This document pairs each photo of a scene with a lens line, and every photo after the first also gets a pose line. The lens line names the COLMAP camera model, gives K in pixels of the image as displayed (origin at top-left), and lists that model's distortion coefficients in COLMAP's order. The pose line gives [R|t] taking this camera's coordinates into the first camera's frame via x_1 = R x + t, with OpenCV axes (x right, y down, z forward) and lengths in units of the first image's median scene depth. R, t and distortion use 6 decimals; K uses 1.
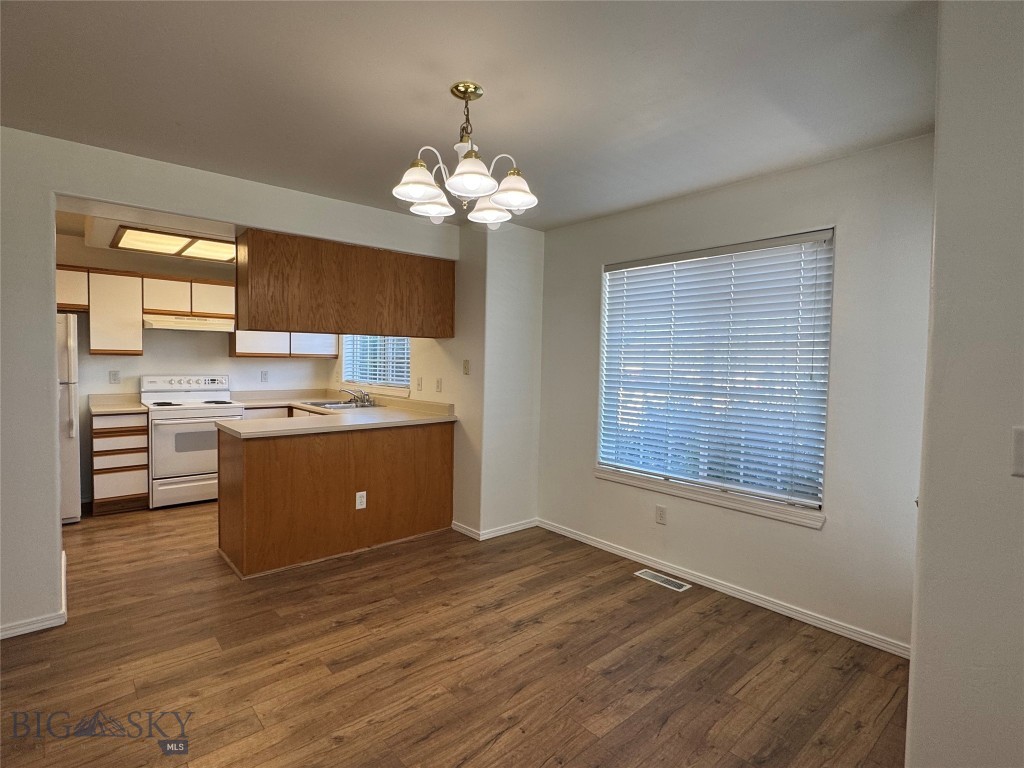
lens RADIAL K [[506.3, 0, 509.7], [0, 506.3, 383.8], [0, 0, 1]] dist [-0.009493, 0.001503]
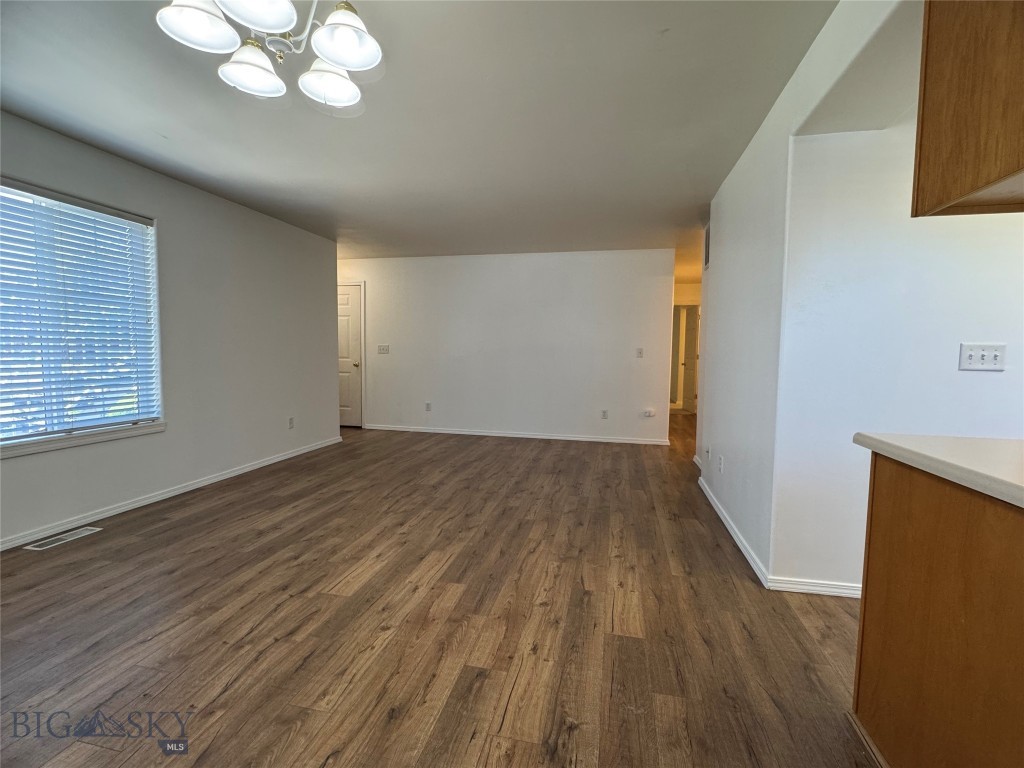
lens RADIAL K [[473.2, 0, 514.3], [0, 473.2, 378.7], [0, 0, 1]] dist [-0.004308, 0.000466]
pose [[-0.801183, 0.007717, -0.598369, 0.033349], [-0.051519, 0.995315, 0.081819, 0.017232], [0.596197, 0.096379, -0.797032, 1.001786]]
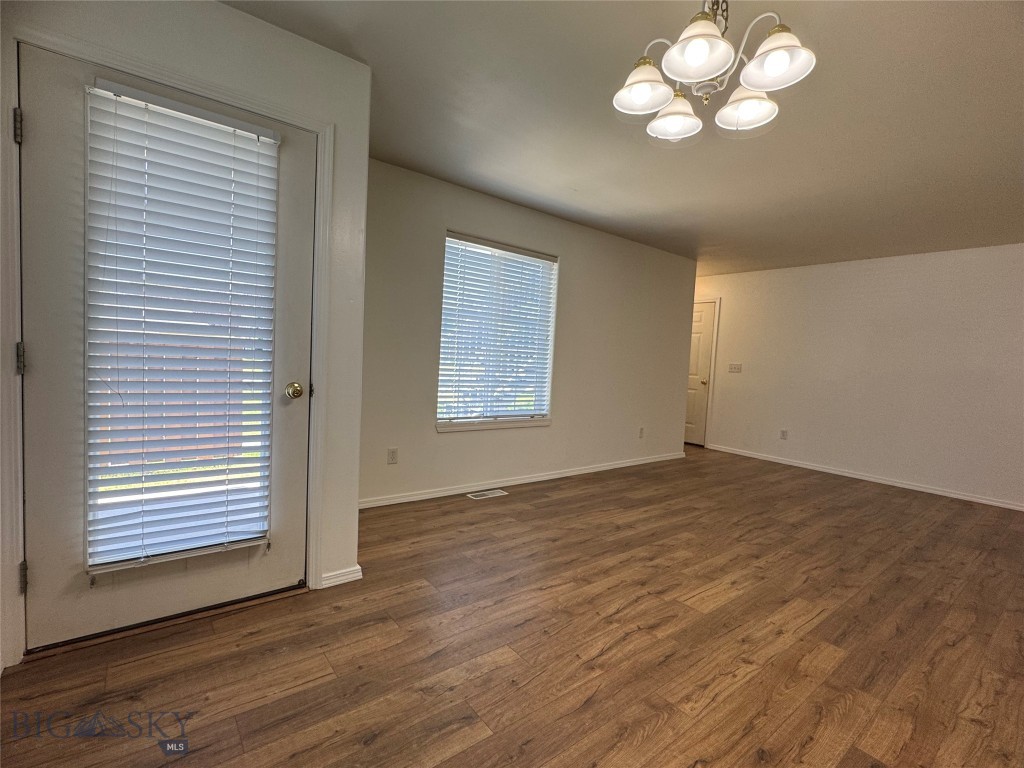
lens RADIAL K [[473.2, 0, 508.1], [0, 473.2, 378.2], [0, 0, 1]] dist [-0.004308, 0.000466]
pose [[-0.996139, -0.073330, 0.048274, 0.086709], [-0.068864, 0.993698, 0.088445, 0.020941], [-0.054456, 0.084779, -0.994911, 1.007904]]
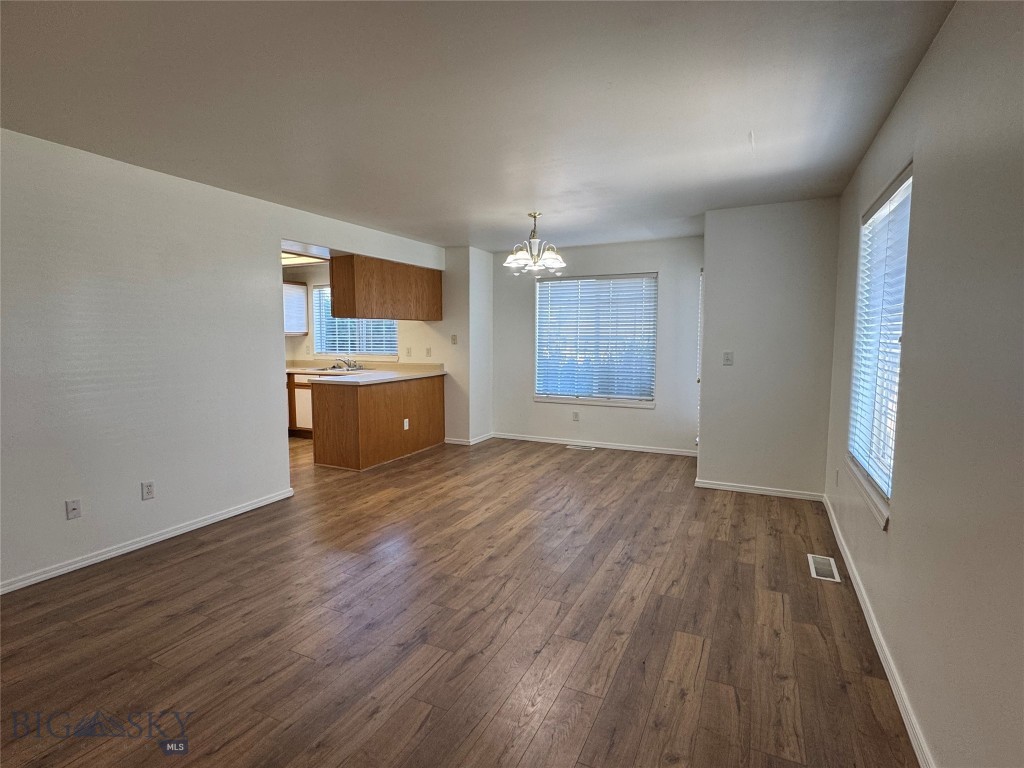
lens RADIAL K [[506.3, 0, 507.8], [0, 506.3, 381.1], [0, 0, 1]] dist [-0.009493, 0.001503]
pose [[0.922065, -0.051650, 0.383574, -0.609325], [0.032811, 0.997919, 0.055500, 0.017352], [-0.385642, -0.038589, 0.921841, -0.589196]]
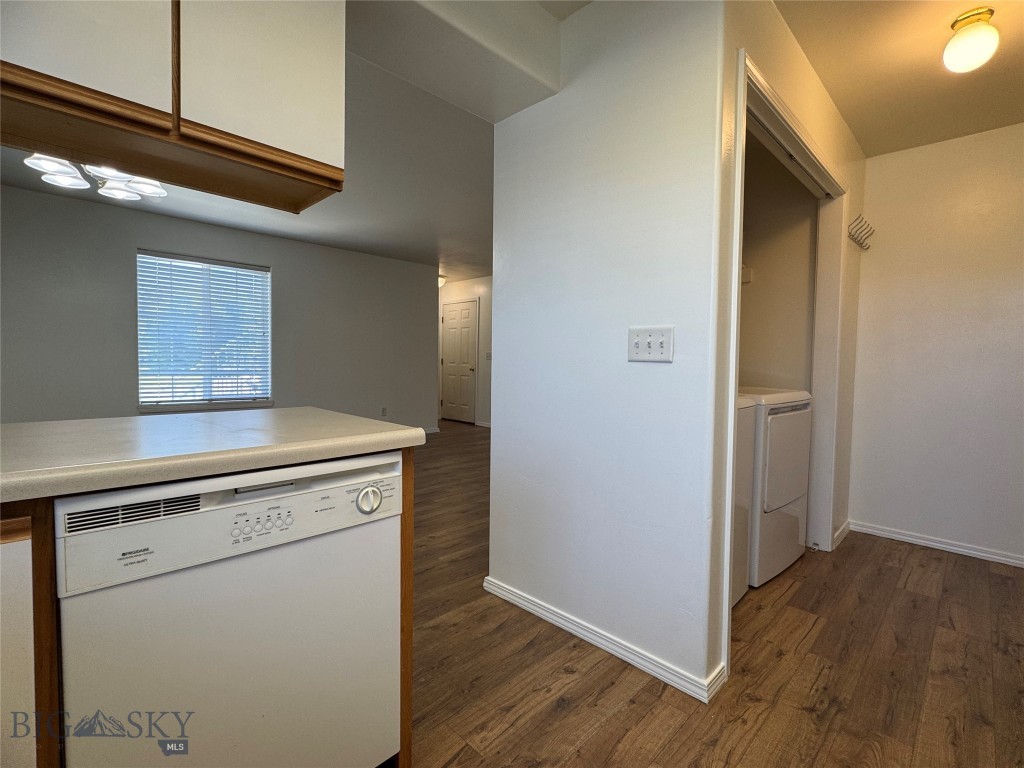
lens RADIAL K [[473.2, 0, 517.7], [0, 473.2, 384.3], [0, 0, 1]] dist [-0.004308, 0.000466]
pose [[-0.996292, -0.030942, -0.080277, -0.622314], [-0.038206, 0.995156, 0.090583, 0.010025], [0.077086, 0.093314, -0.992648, 1.327015]]
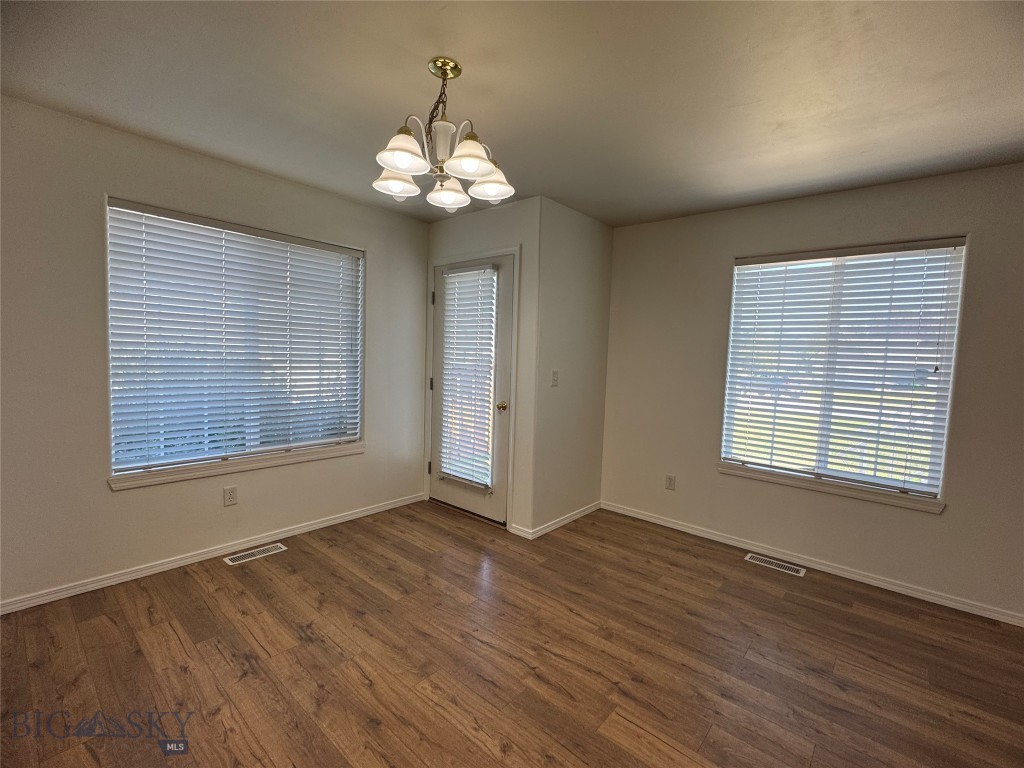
lens RADIAL K [[451.3, 0, 509.3], [0, 451.3, 385.2], [0, 0, 1]] dist [-0.006952, 0.002029]
pose [[-0.136143, -0.089145, 0.986670, -0.562923], [0.002164, 0.995914, 0.090279, -0.025120], [-0.990687, 0.014426, -0.135394, 0.554380]]
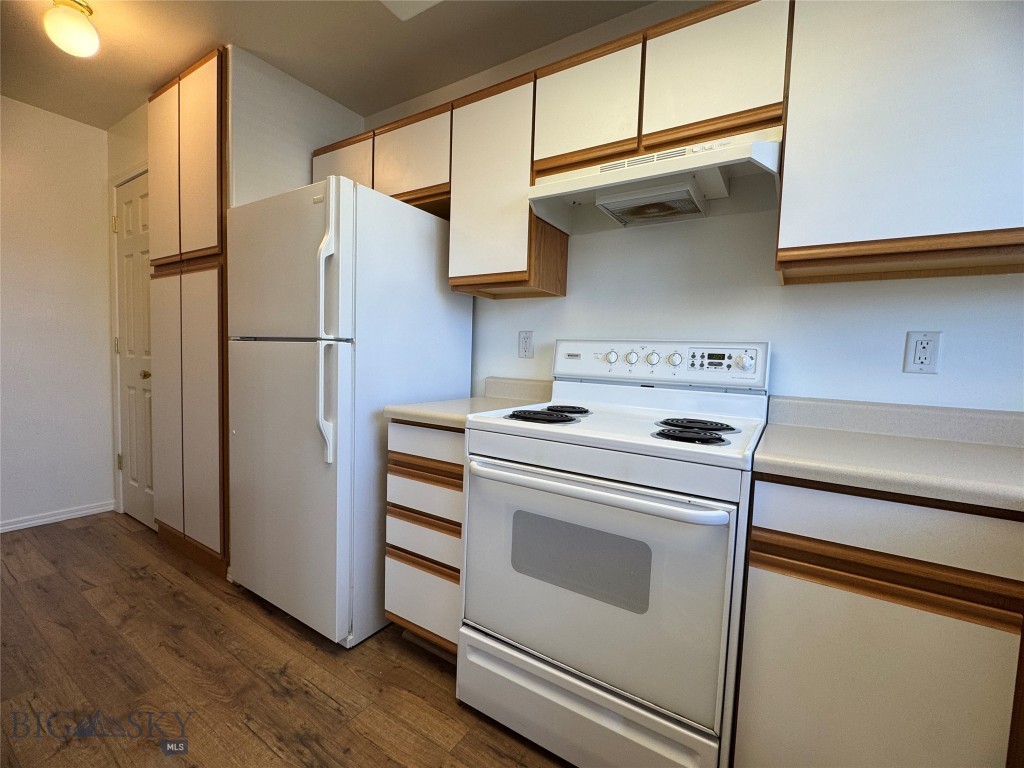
lens RADIAL K [[451.3, 0, 501.4], [0, 451.3, 381.2], [0, 0, 1]] dist [-0.006952, 0.002029]
pose [[0.268726, 0.051251, -0.961852, -0.509685], [-0.069828, 0.996993, 0.033614, 0.012264], [0.960682, 0.058131, 0.271496, 1.163226]]
